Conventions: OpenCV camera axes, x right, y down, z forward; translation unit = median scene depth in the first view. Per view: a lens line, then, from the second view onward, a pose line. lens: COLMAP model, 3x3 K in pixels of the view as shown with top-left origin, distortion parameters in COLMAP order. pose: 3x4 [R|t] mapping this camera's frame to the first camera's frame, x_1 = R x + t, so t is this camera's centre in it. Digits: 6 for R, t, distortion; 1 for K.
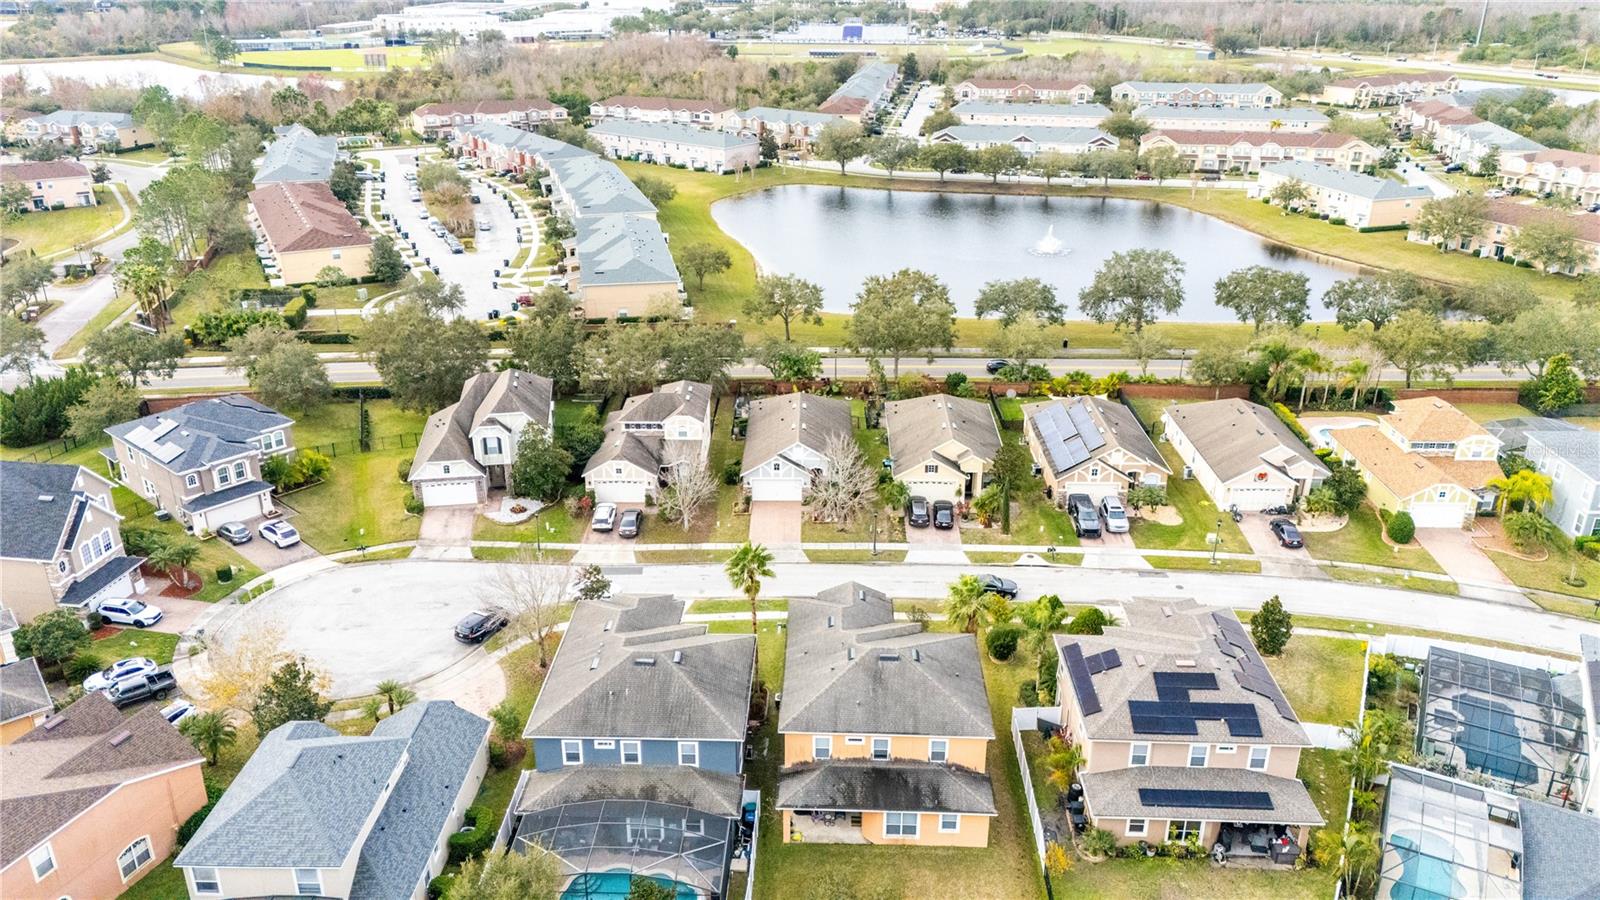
lens RADIAL K [[1208.5, 0, 800.0], [0, 1208.5, 450.0], [0, 0, 1]] dist [0.003155, -0.002960]
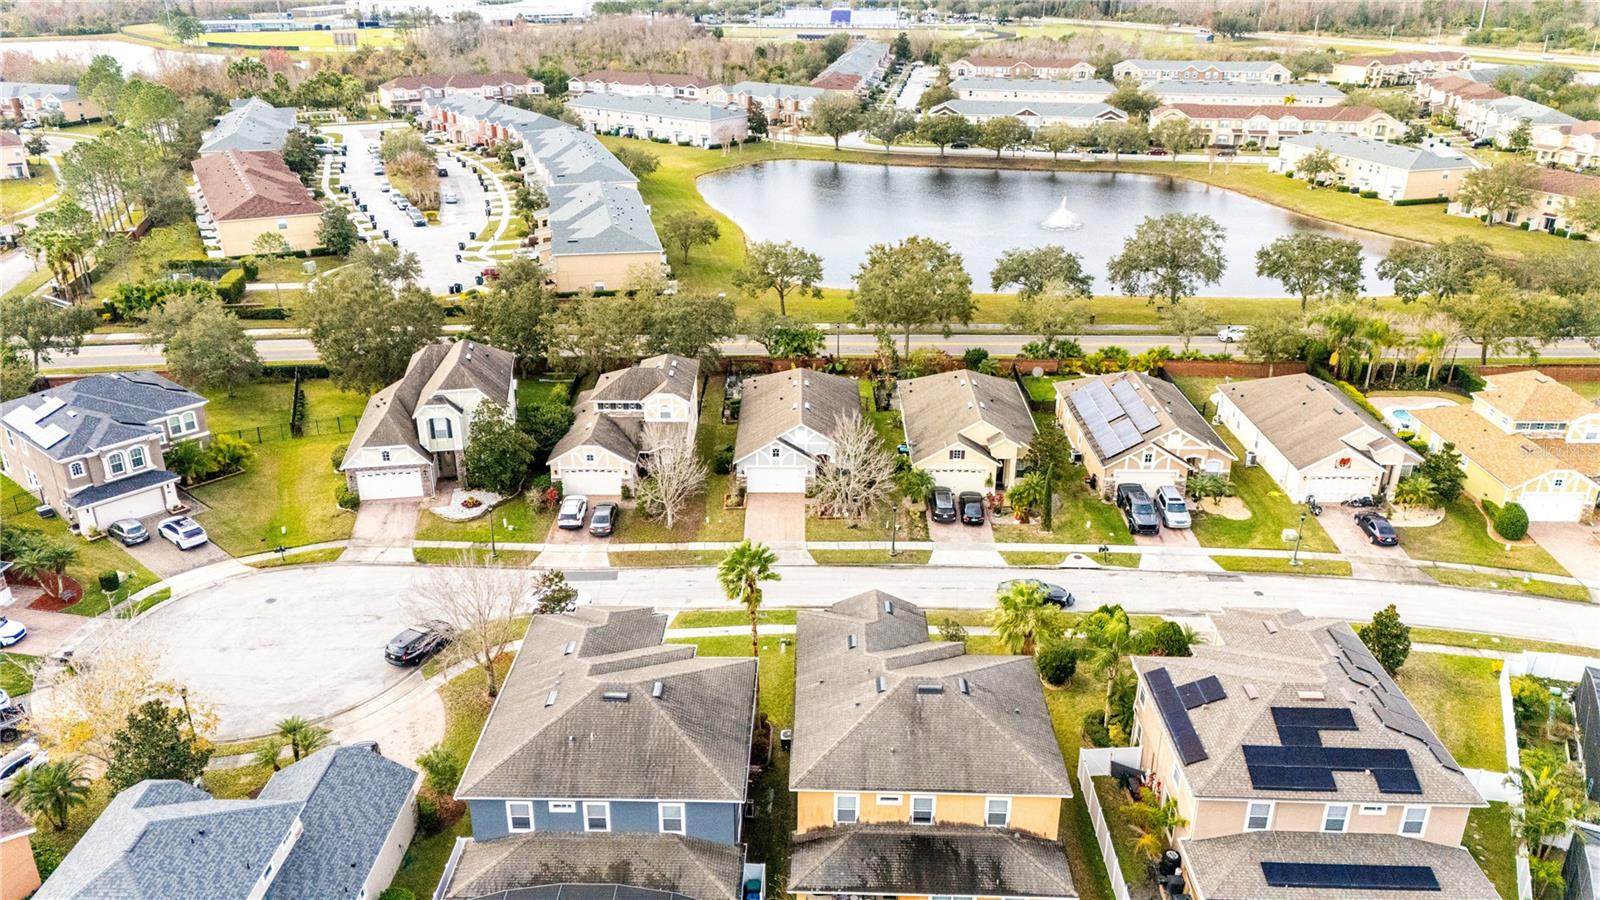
lens RADIAL K [[1208.5, 0, 800.0], [0, 1208.5, 450.0], [0, 0, 1]] dist [0.003155, -0.002960]
pose [[0.999921, -0.002124, 0.012426, -0.012514], [0.002103, 0.999996, 0.001746, 0.010368], [-0.012430, -0.001720, 0.999921, 0.143955]]
